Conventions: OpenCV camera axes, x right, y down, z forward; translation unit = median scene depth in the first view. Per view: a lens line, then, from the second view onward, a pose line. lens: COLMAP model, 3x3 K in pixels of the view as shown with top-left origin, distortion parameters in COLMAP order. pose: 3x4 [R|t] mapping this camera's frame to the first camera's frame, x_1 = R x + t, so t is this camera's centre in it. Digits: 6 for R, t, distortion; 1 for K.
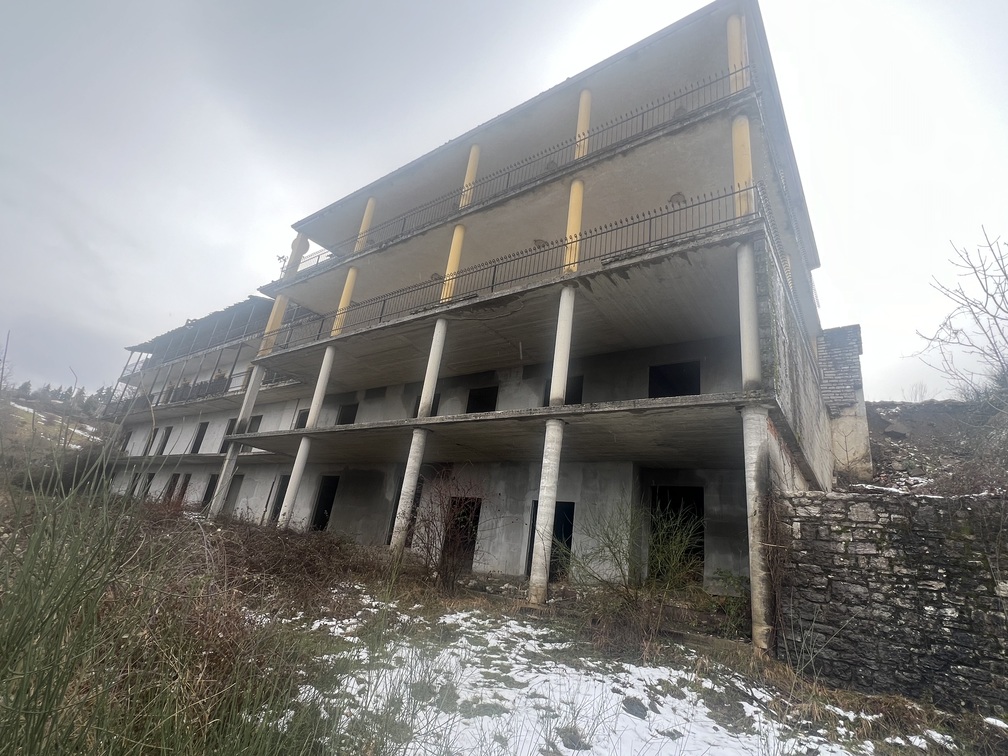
lens RADIAL K [[501.8, 0, 503.5], [0, 501.8, 366.1], [0, 0, 1]] dist [-0.008342, 0.000344]
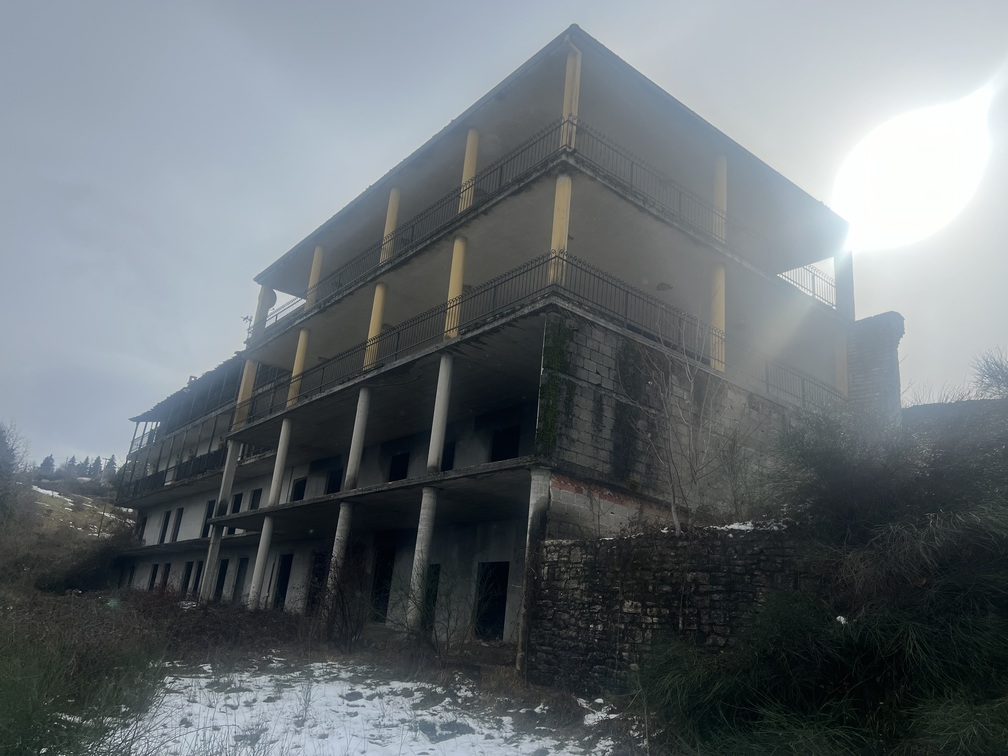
lens RADIAL K [[769.3, 0, 504.0], [0, 769.3, 378.0], [0, 0, 1]] dist [0.084316, -0.163808]
pose [[0.966509, -0.123690, -0.224858, 0.487236], [0.127191, 0.991878, 0.001096, -0.078867], [0.222896, -0.029659, 0.974391, -0.421334]]
